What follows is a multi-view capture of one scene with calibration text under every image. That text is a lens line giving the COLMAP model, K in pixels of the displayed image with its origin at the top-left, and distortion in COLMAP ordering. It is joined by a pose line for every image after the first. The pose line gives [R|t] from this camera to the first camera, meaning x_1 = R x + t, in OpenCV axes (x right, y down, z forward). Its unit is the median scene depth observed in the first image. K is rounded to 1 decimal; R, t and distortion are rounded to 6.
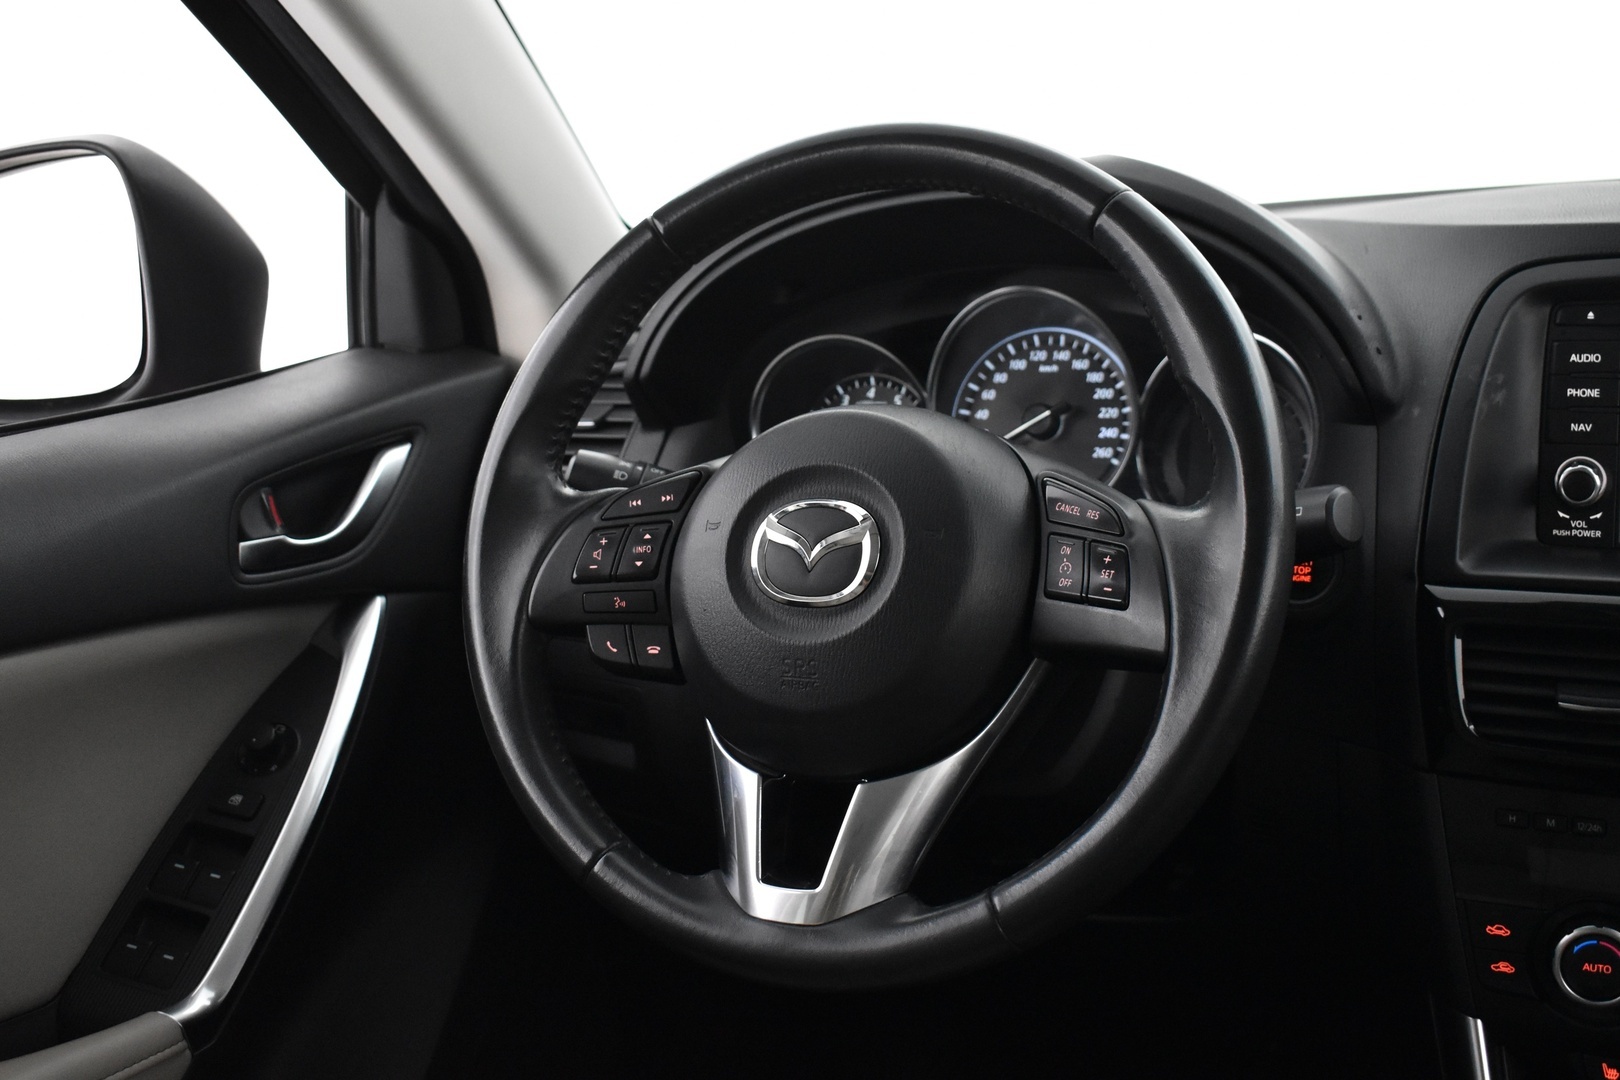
lens RADIAL K [[1805.8, 0, 824.9], [0, 1805.8, 529.2], [0, 0, 1]] dist [-0.065845, 0.000000]
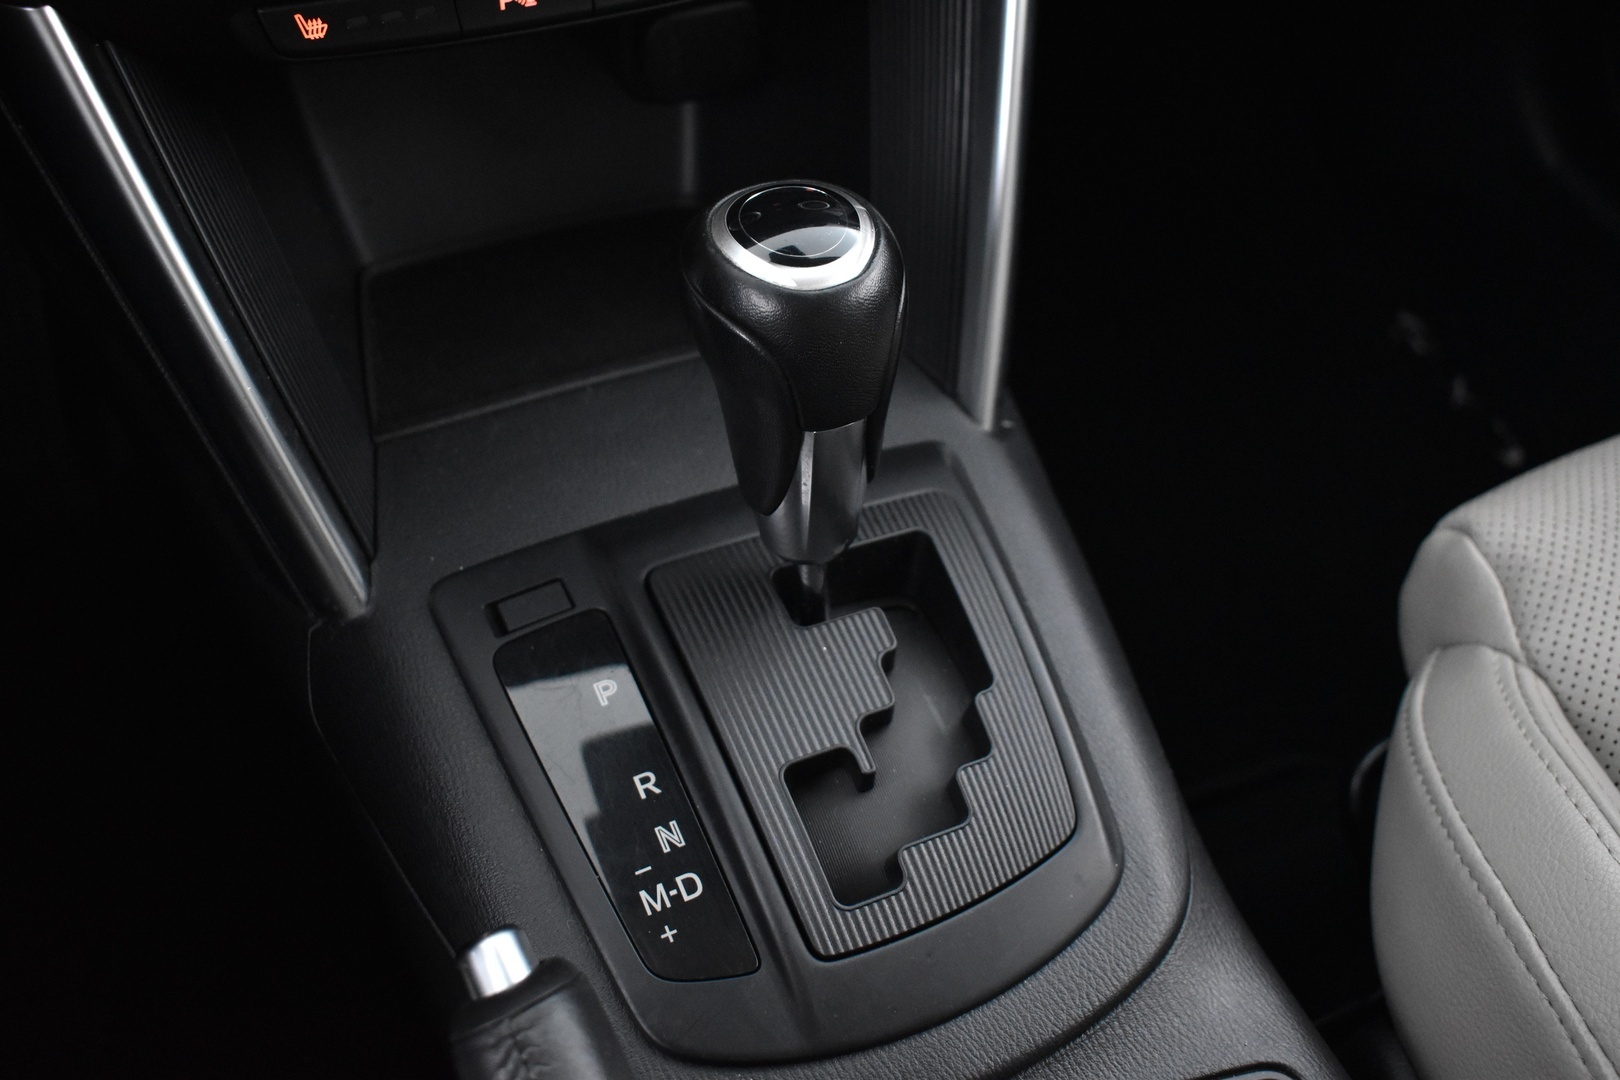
lens RADIAL K [[1561.9, 0, 822.8], [0, 1561.9, 538.9], [0, 0, 1]] dist [-0.084556, 0.000000]
pose [[0.654384, -0.510502, 0.557825, 0.190997], [0.057793, 0.769314, 0.636251, 0.129084], [-0.753950, -0.384114, 0.532931, 0.534826]]
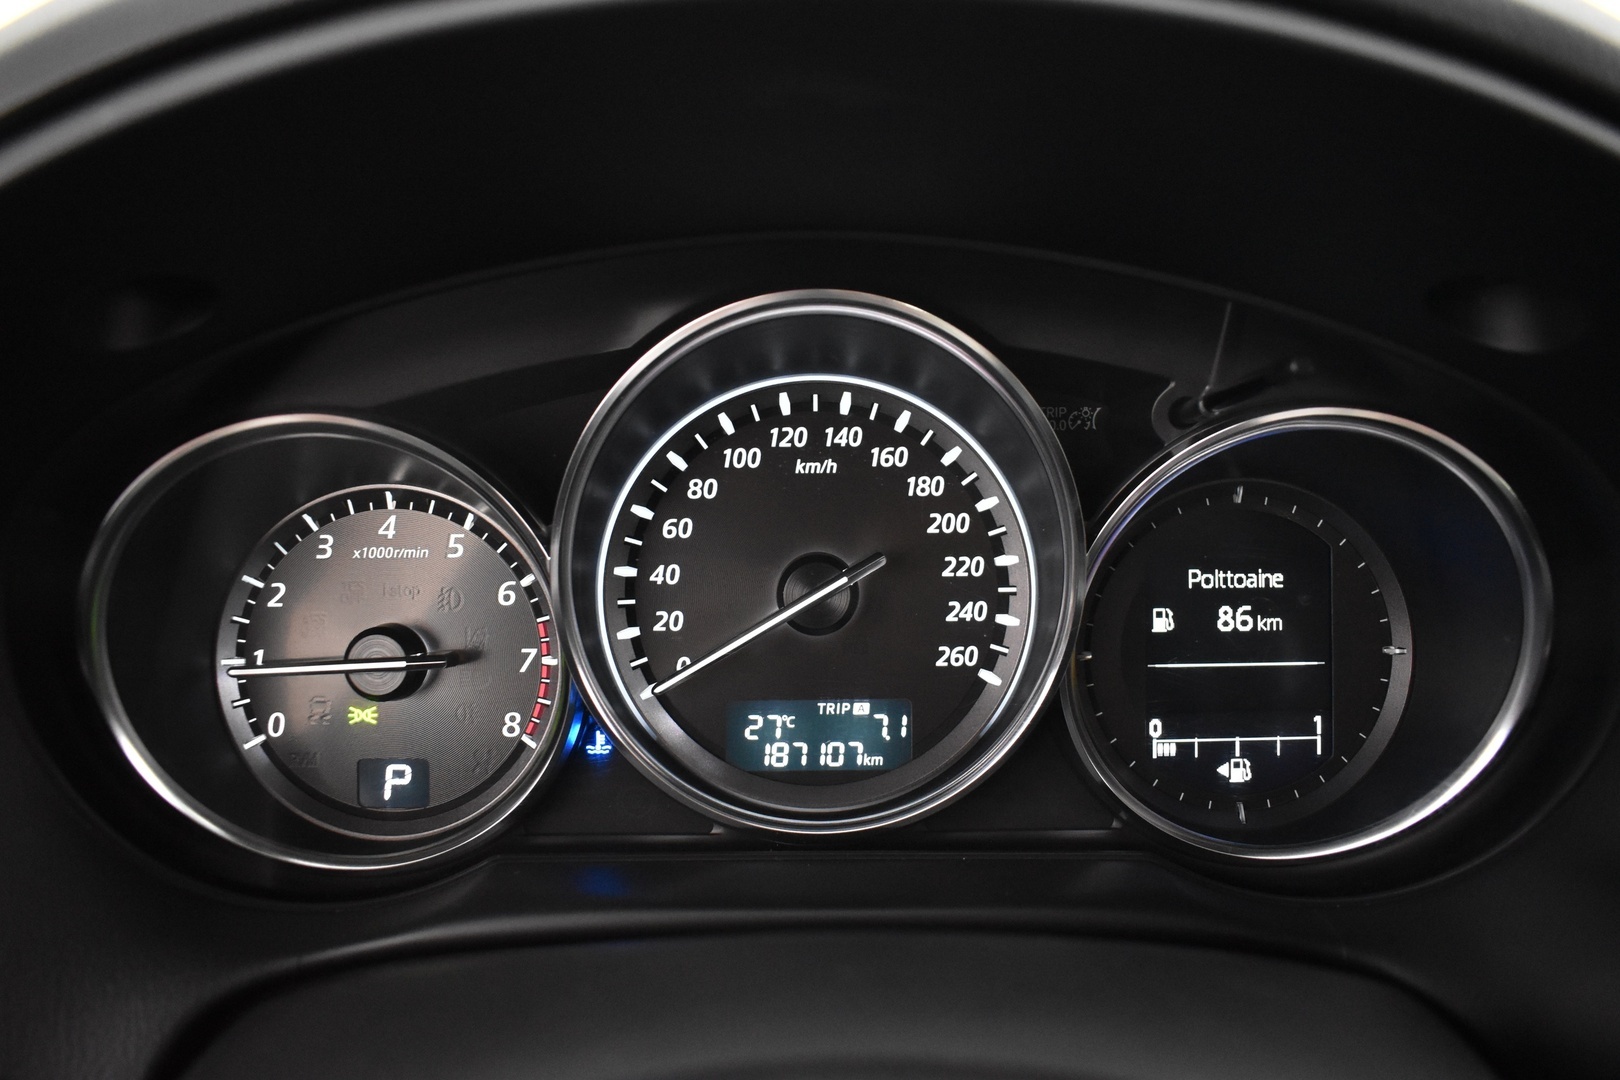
lens RADIAL K [[1247.0, 0, 810.3], [0, 1247.0, 537.9], [0, 0, 1]] dist [-0.106259, 0.026466]
pose [[0.901120, -0.086543, 0.424846, -0.010986], [0.039591, 0.992207, 0.118142, -0.135044], [-0.431759, -0.089640, 0.897524, 0.905309]]
